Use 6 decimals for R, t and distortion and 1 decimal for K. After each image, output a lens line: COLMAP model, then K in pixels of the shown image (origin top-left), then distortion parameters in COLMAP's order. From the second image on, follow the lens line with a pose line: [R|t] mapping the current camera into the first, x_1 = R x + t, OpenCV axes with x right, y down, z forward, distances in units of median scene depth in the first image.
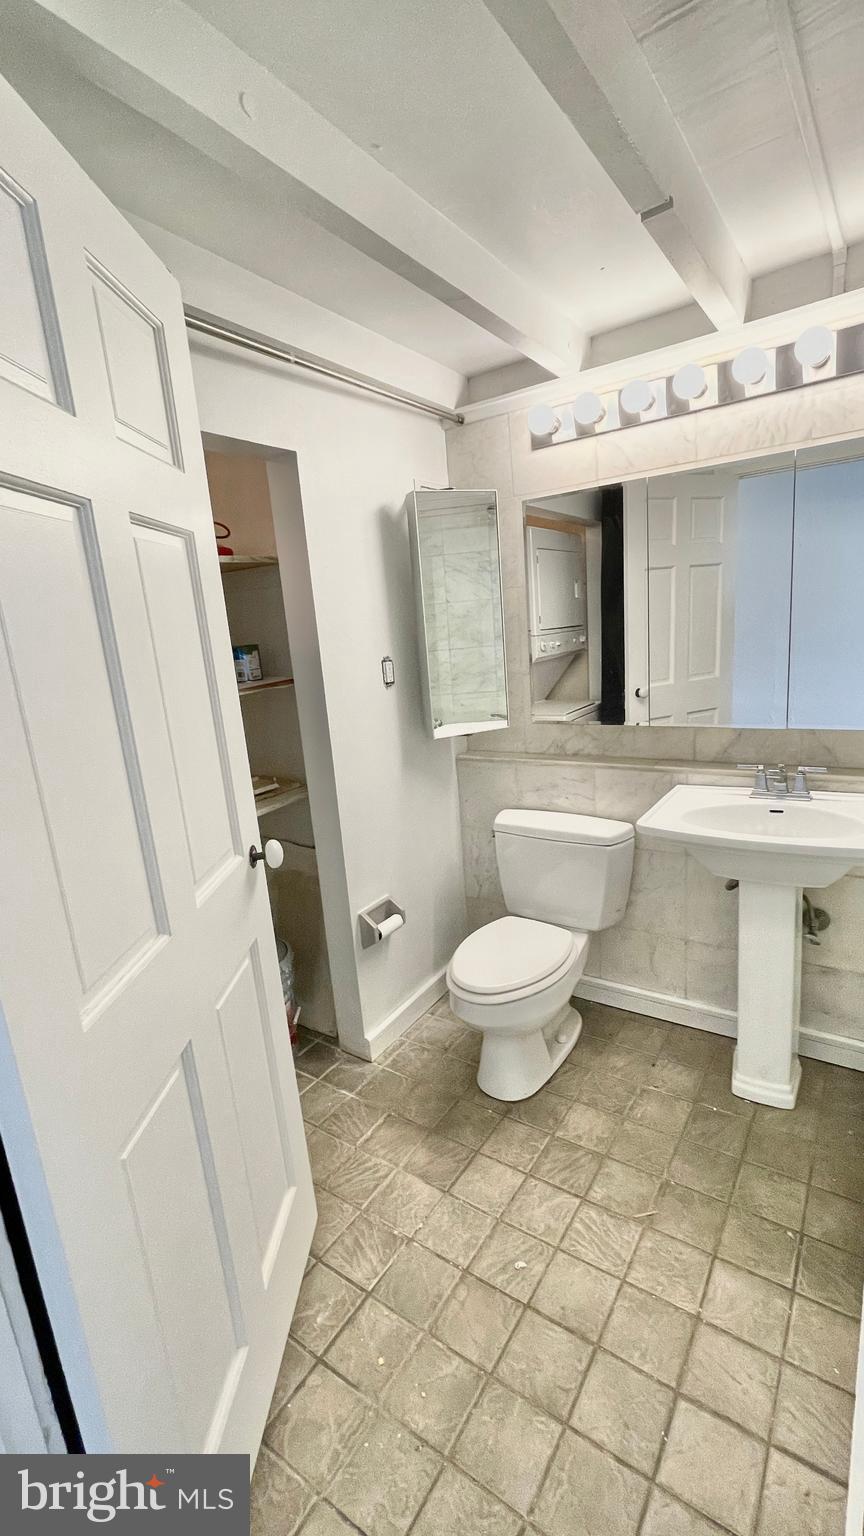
lens RADIAL K [[660.4, 0, 432.0], [0, 660.4, 768.0], [0, 0, 1]] dist [0.000600, 0.006302]
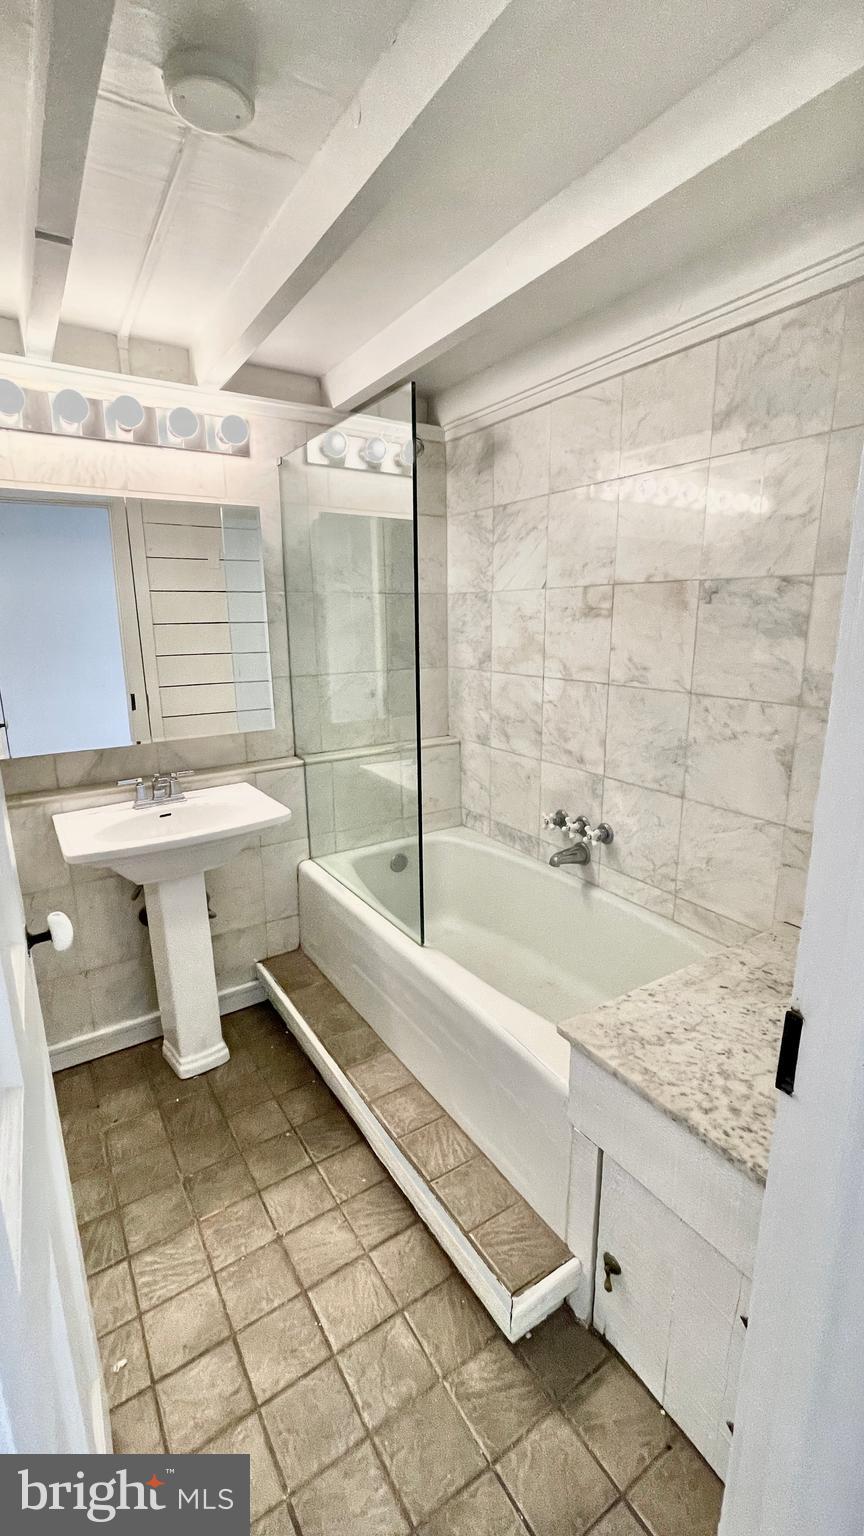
lens RADIAL K [[660.4, 0, 432.0], [0, 660.4, 768.0], [0, 0, 1]] dist [0.000600, 0.006302]
pose [[0.388850, -0.137426, 0.910994, -0.354972], [0.184636, 0.980376, 0.069083, -0.008306], [-0.902610, 0.141339, 0.406593, 0.137002]]
